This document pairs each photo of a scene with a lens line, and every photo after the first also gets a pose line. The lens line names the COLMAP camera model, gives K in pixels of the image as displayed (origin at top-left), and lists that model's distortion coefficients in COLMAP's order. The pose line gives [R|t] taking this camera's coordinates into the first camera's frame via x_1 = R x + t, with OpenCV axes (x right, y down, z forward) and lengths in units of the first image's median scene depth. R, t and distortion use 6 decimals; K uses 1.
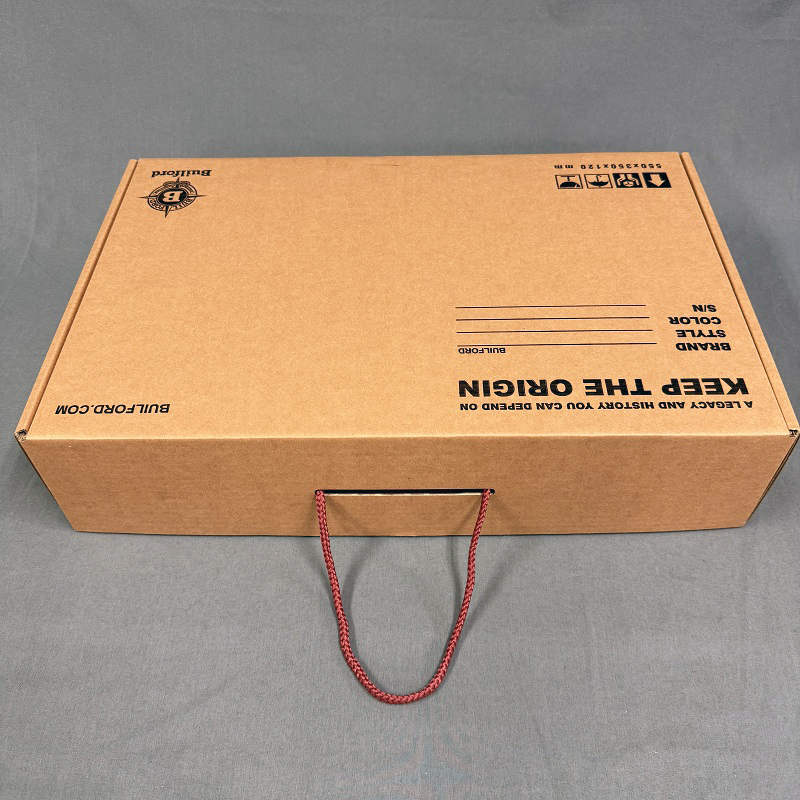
lens RADIAL K [[703.9, 0, 400.0], [0, 703.9, 400.0], [0, 0, 1]] dist [0.170079, -0.355191]
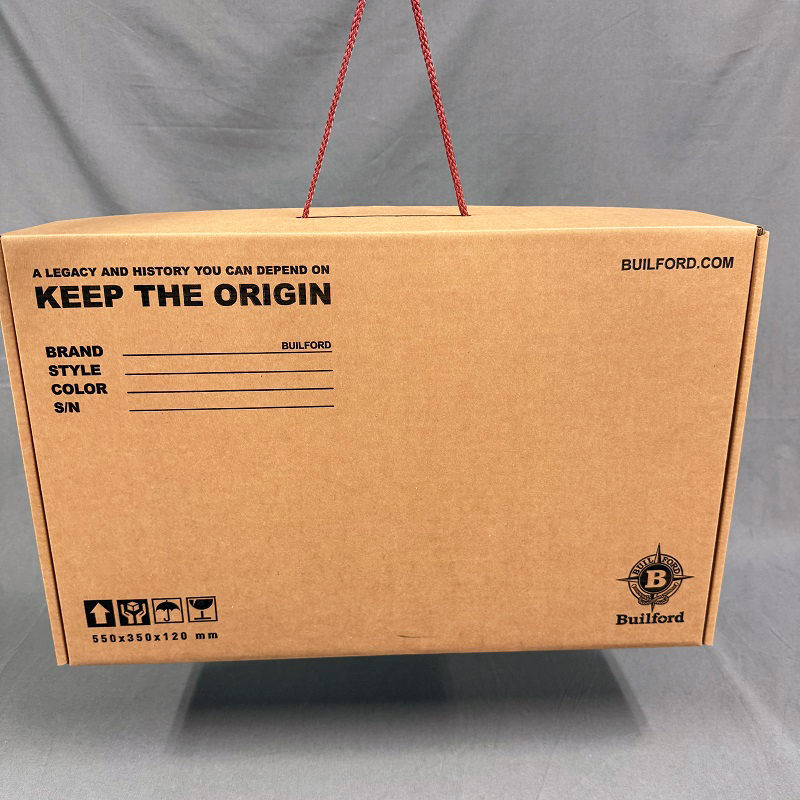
lens RADIAL K [[703.9, 0, 400.0], [0, 703.9, 400.0], [0, 0, 1]] dist [0.170079, -0.355191]
pose [[-0.999677, 0.022349, -0.012101, 0.002189], [-0.025194, -0.934068, 0.356204, -0.482170], [-0.003343, 0.356394, 0.934330, 0.127365]]
